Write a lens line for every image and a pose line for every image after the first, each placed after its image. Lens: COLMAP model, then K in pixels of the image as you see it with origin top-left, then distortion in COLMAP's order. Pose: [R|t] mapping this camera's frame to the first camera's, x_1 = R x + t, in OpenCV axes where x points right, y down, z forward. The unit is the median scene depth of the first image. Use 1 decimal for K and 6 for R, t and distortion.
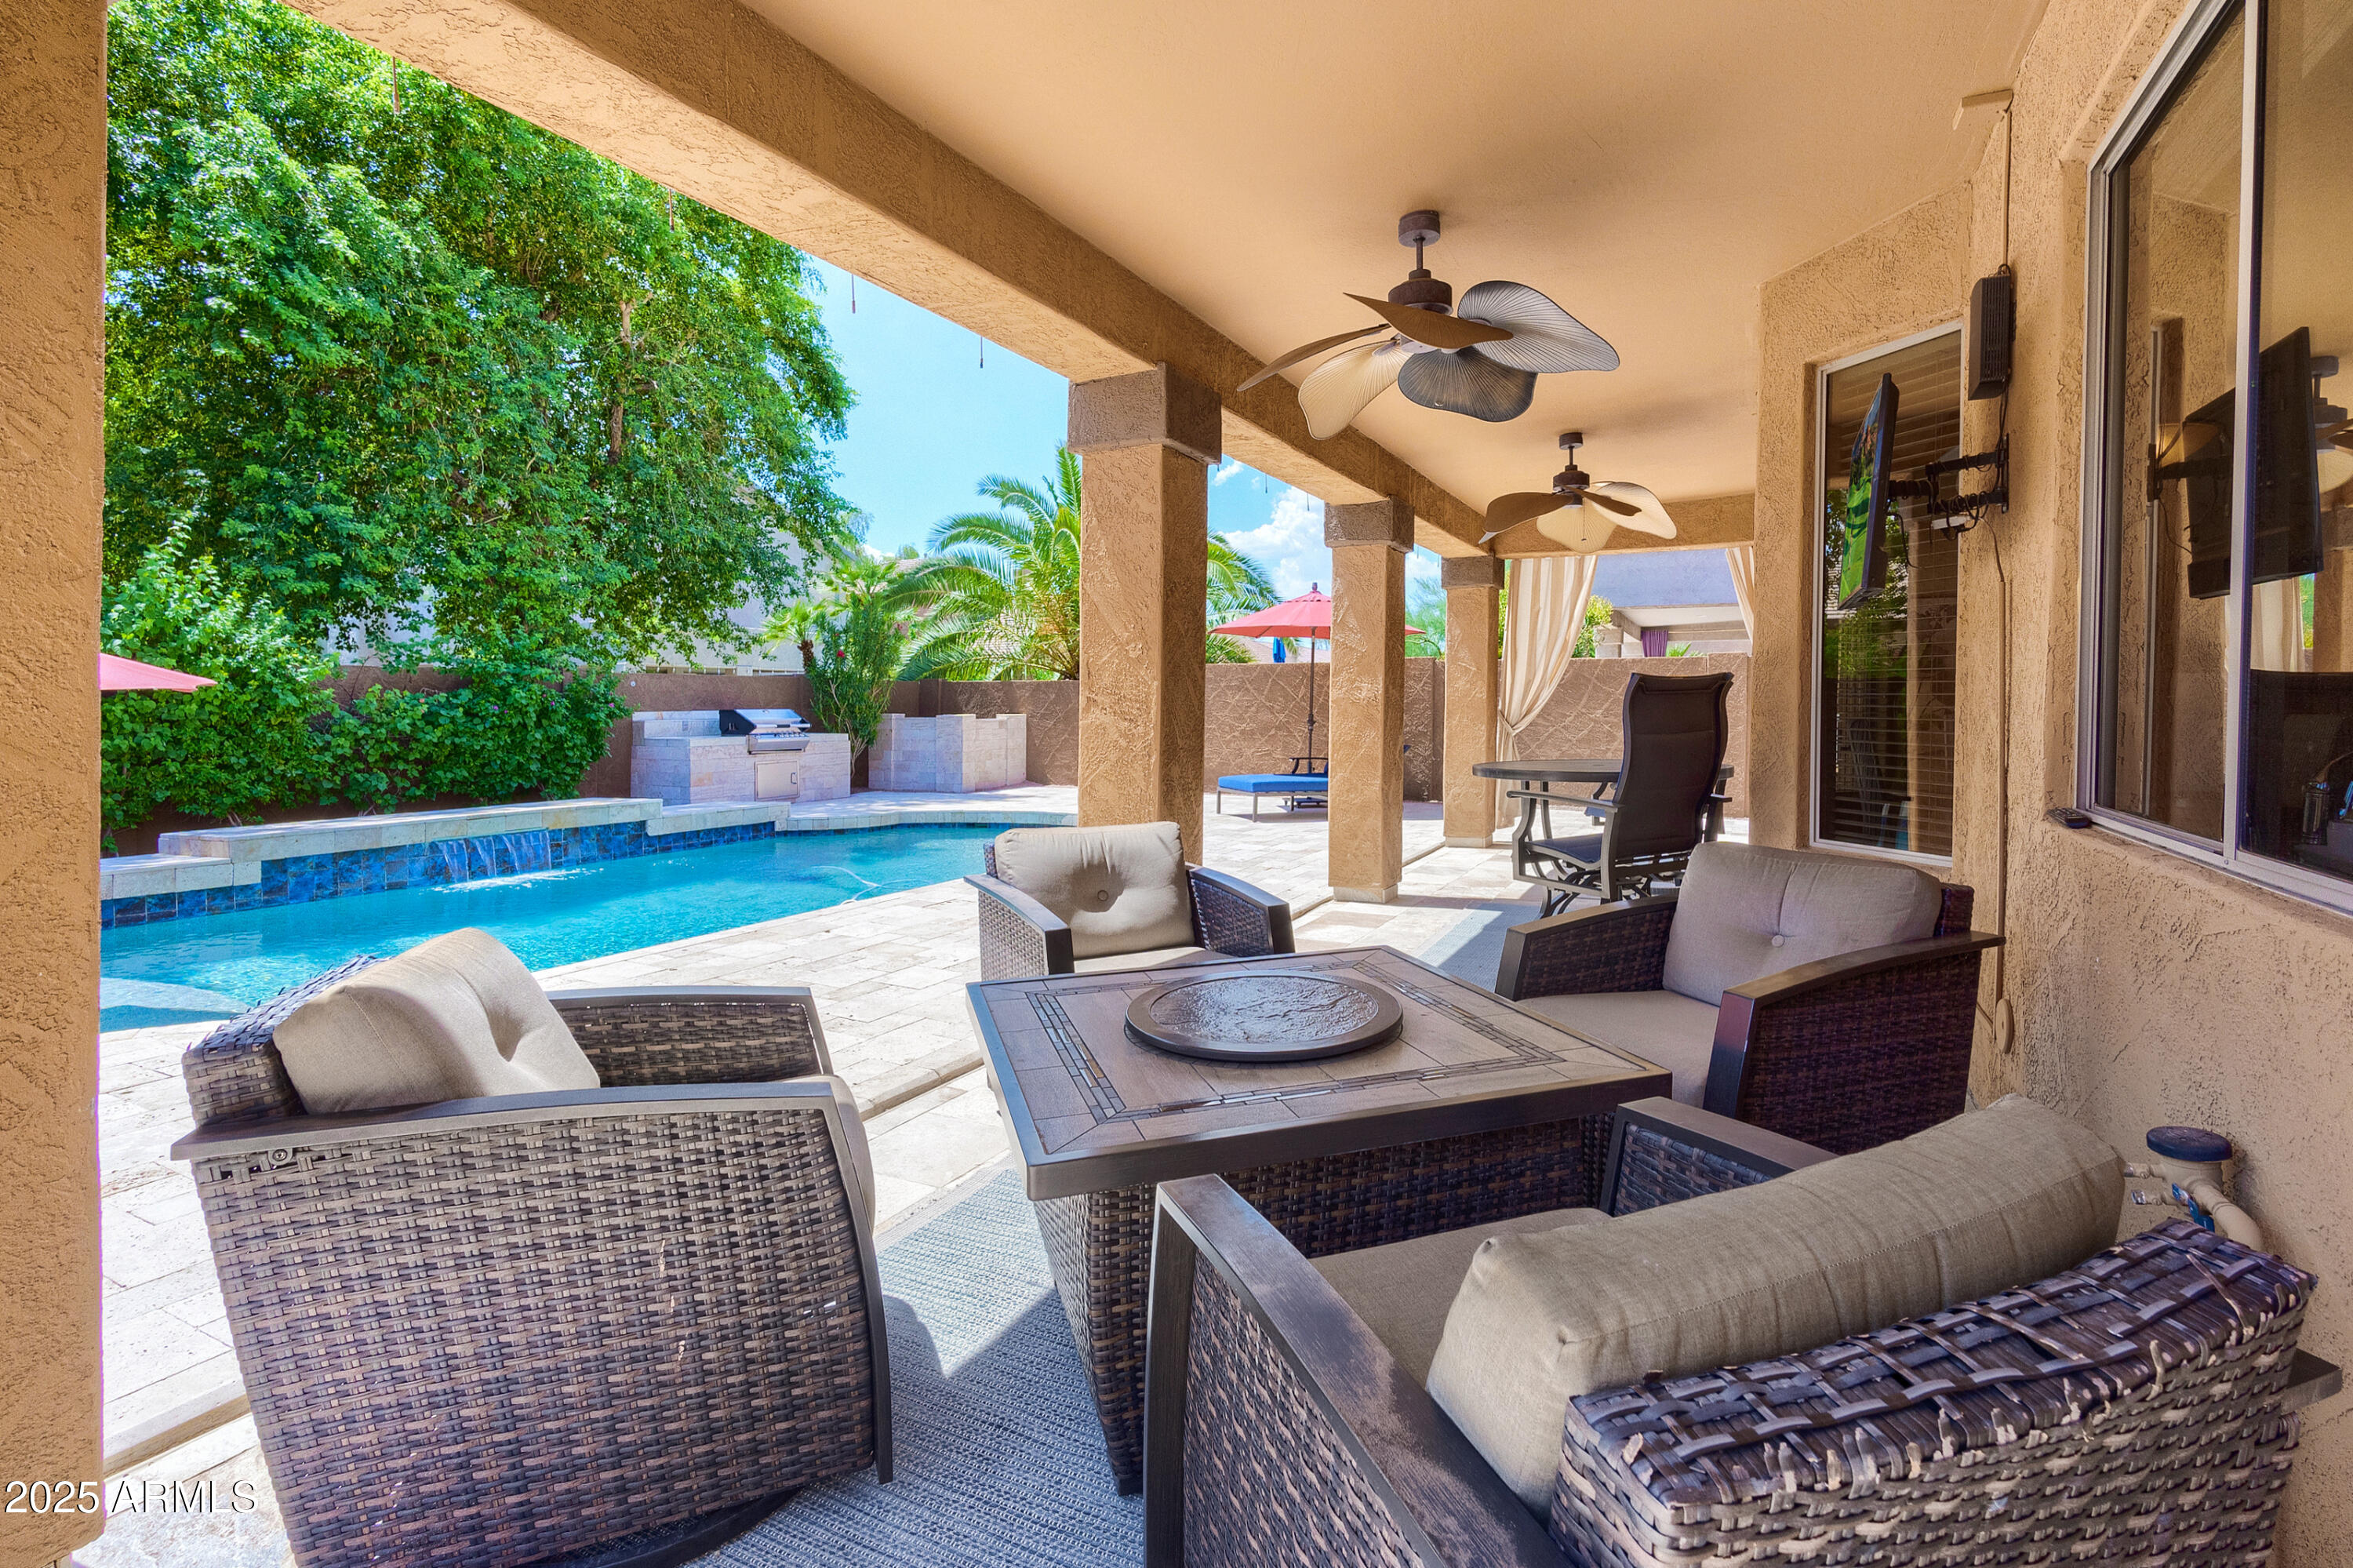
lens RADIAL K [[1143.7, 0, 1249.6], [0, 1143.7, 704.4], [0, 0, 1]] dist [-0.000384, 0.000157]
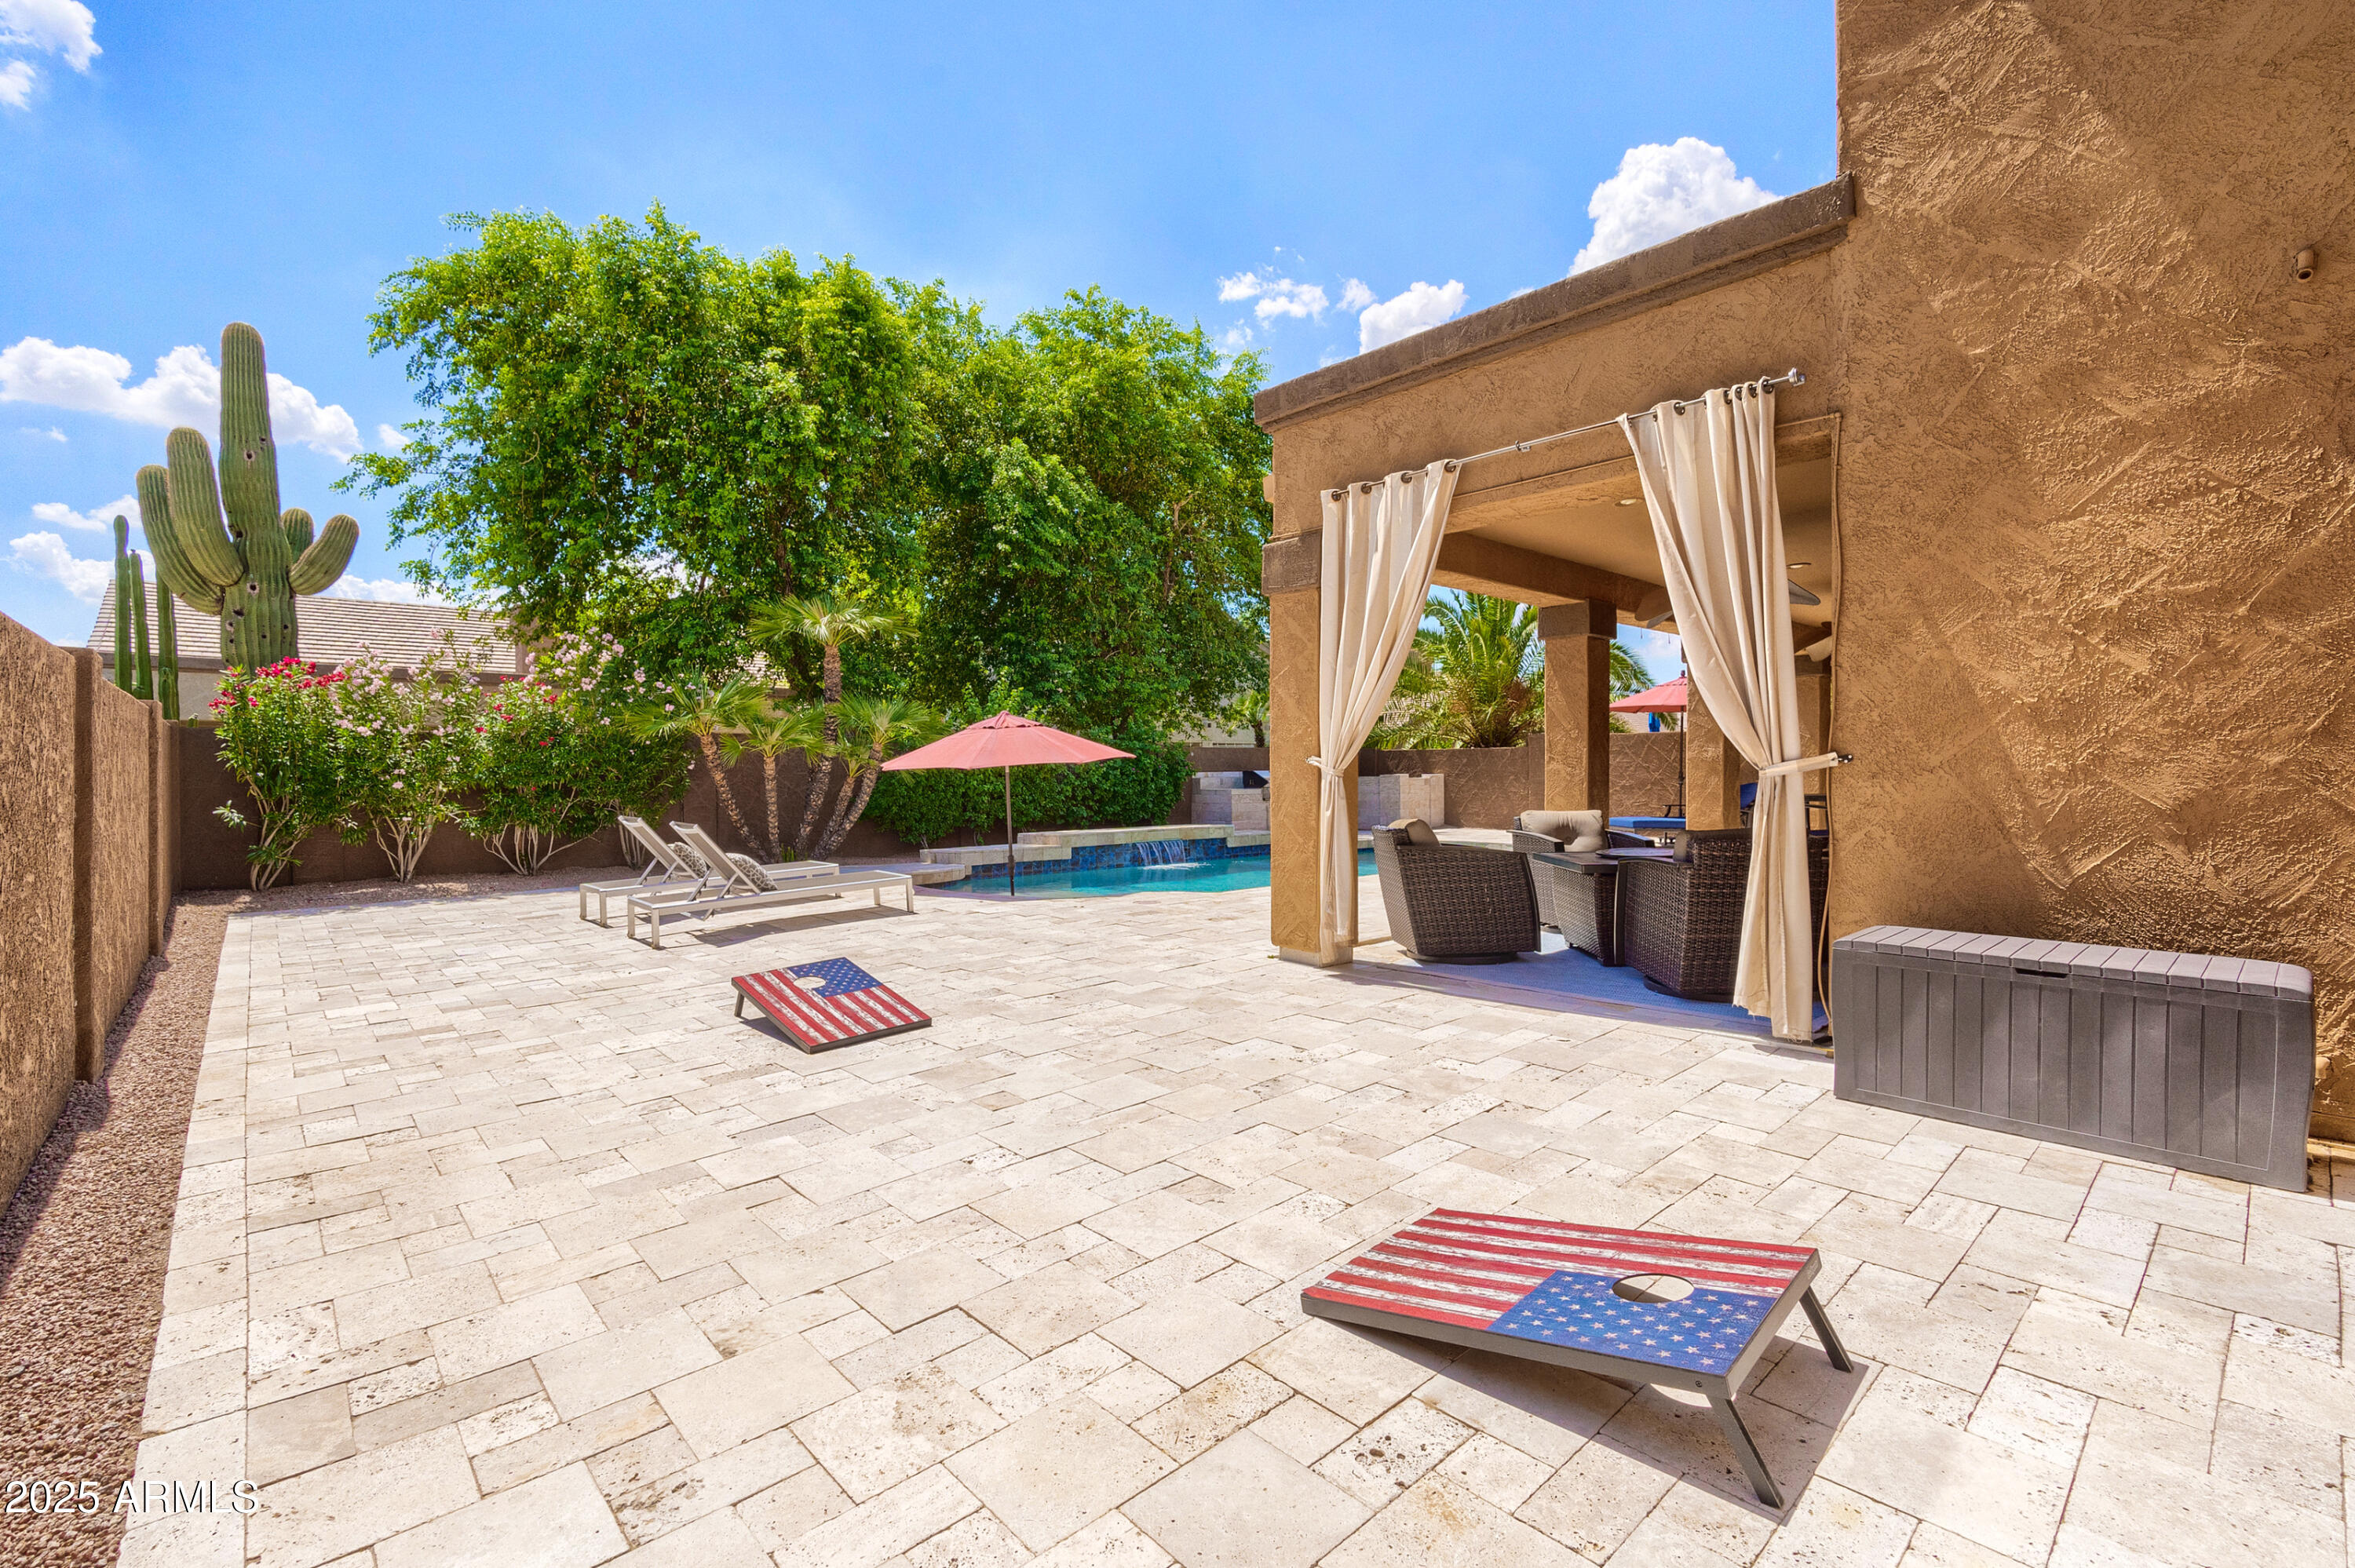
lens RADIAL K [[1069.7, 0, 1157.3], [0, 1069.7, 765.0], [0, 0, 1]] dist [0.009060, -0.000141]
pose [[0.916680, -0.007770, -0.399546, -0.005595], [0.005418, 0.999961, -0.007015, 0.007107], [0.399585, 0.004266, 0.916686, -0.386364]]
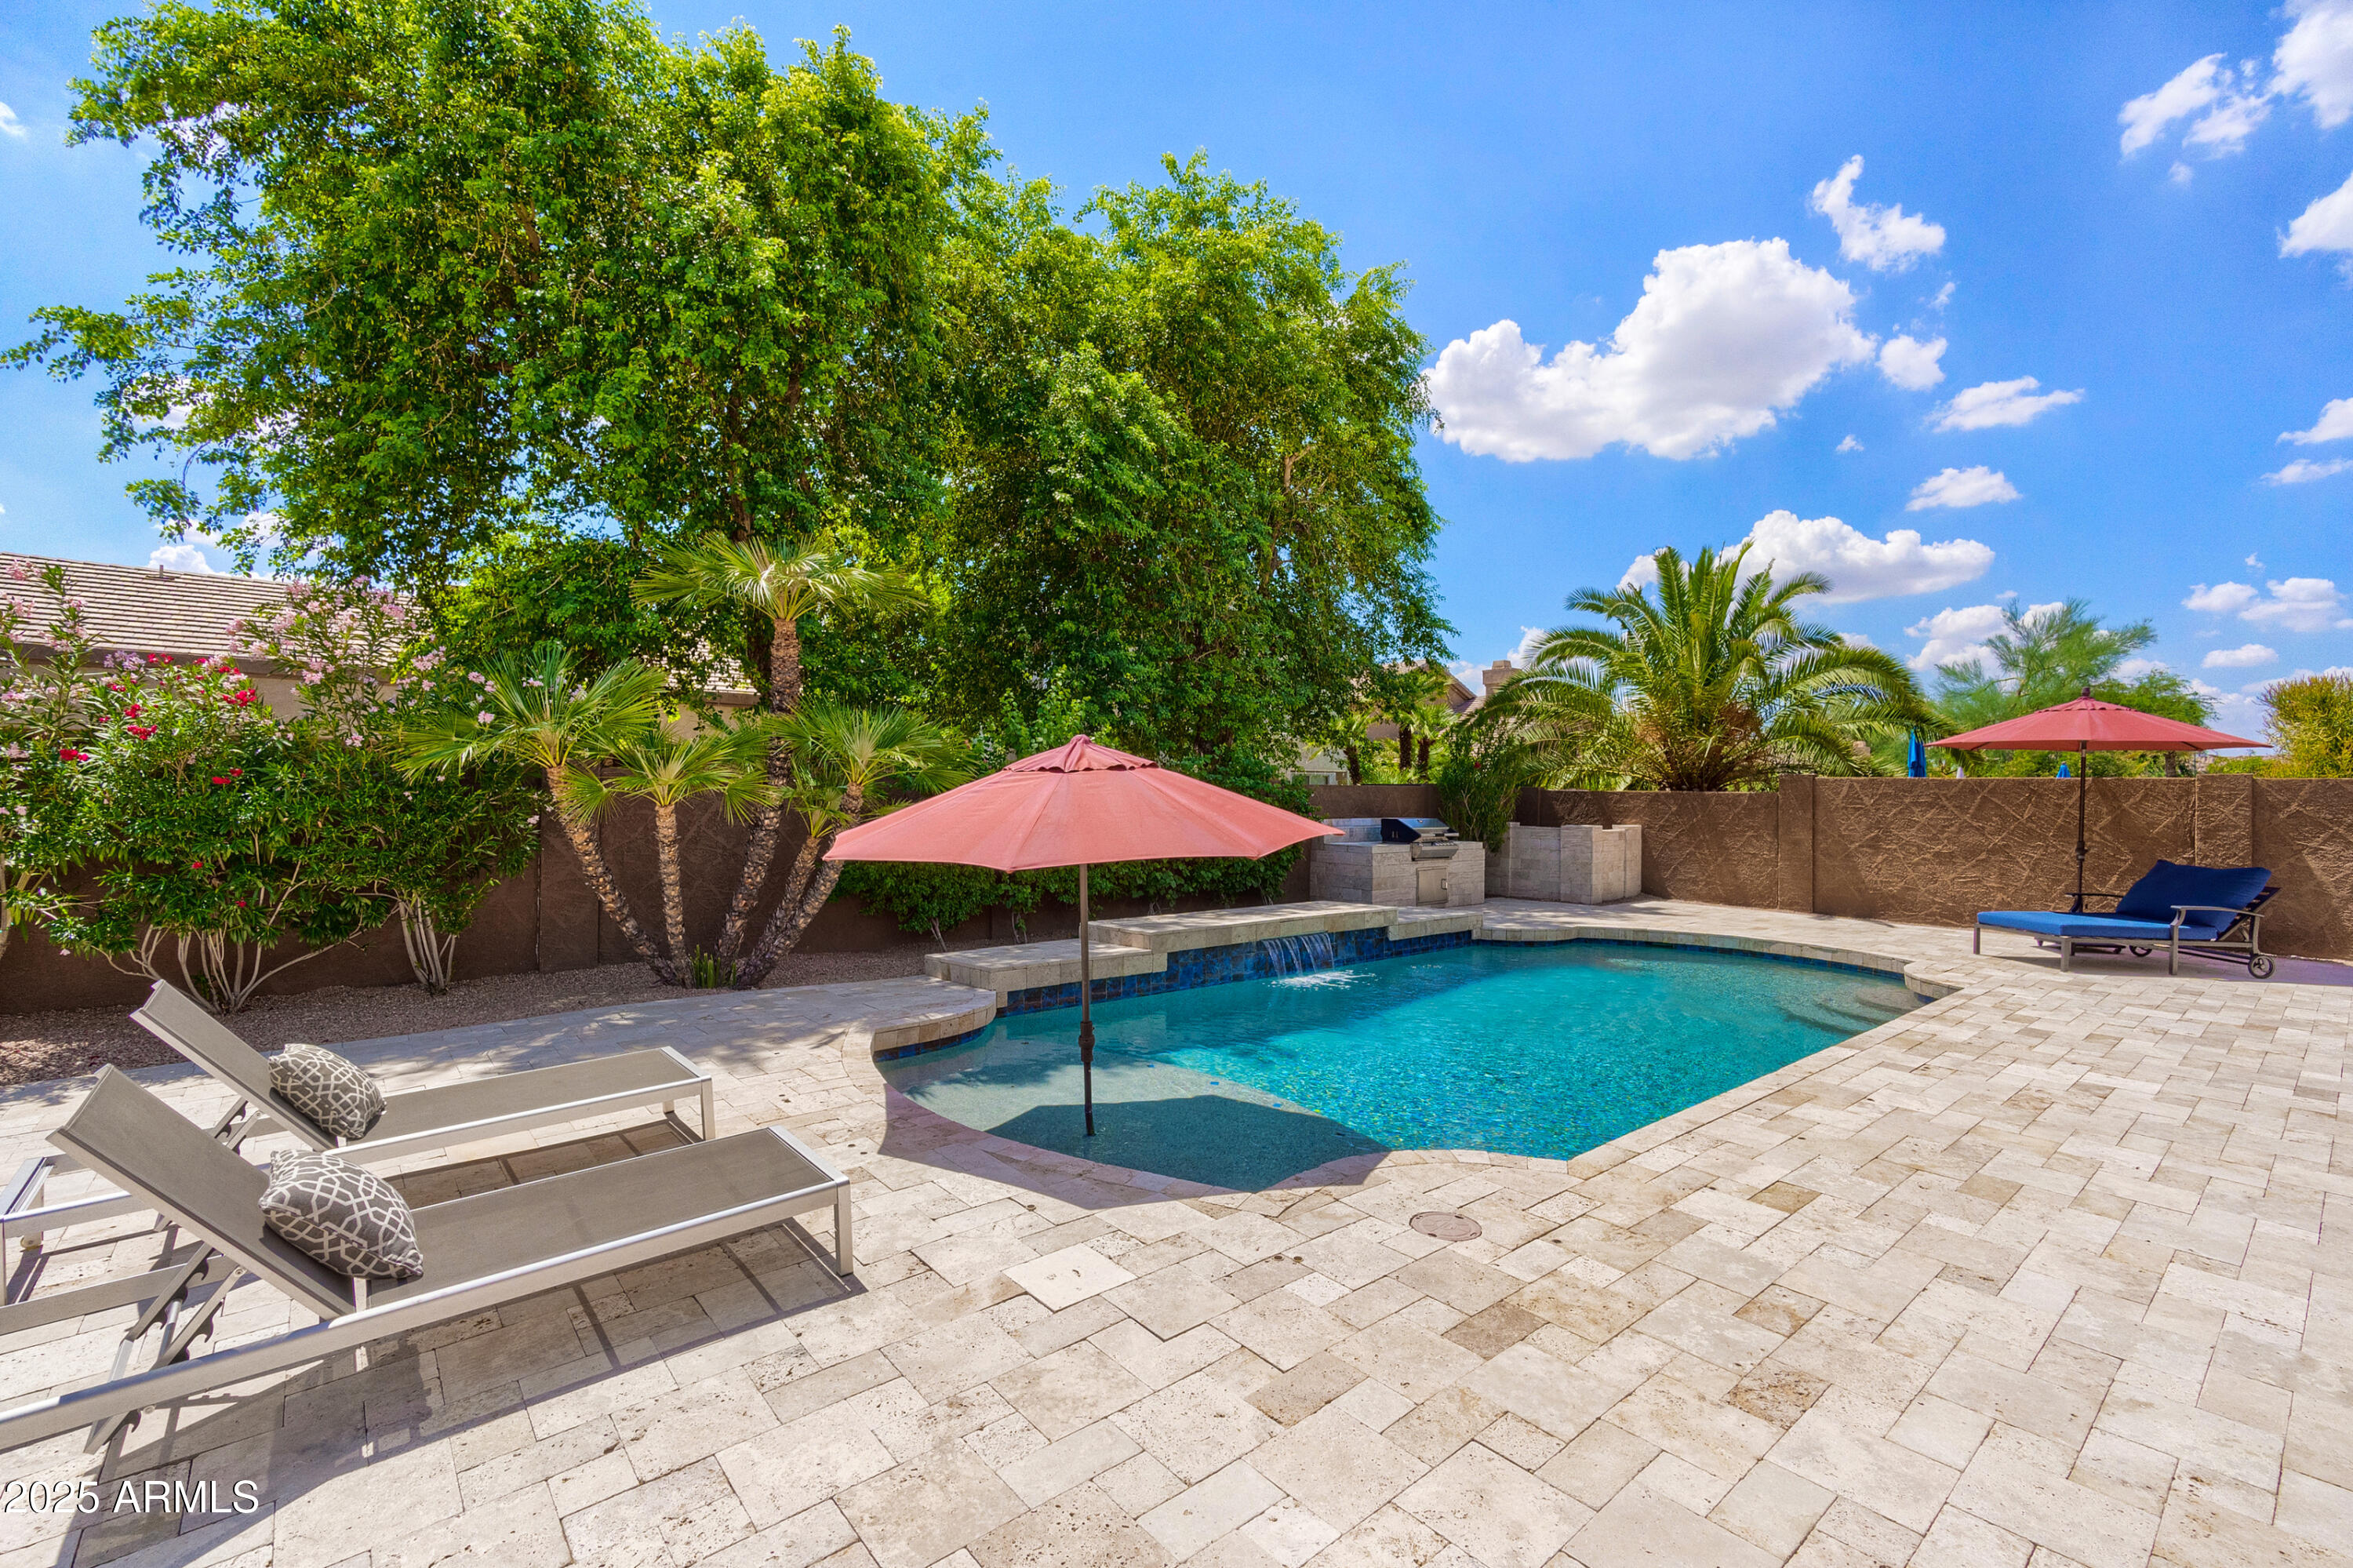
lens RADIAL K [[1073.0, 0, 1166.5], [0, 1073.0, 771.0], [0, 0, 1]] dist [-0.003805, -0.001550]
pose [[0.906166, 0.004717, -0.422896, -0.251671], [-0.013996, 0.999725, -0.018840, -0.021461], [0.422690, 0.022991, 0.905982, -0.017401]]
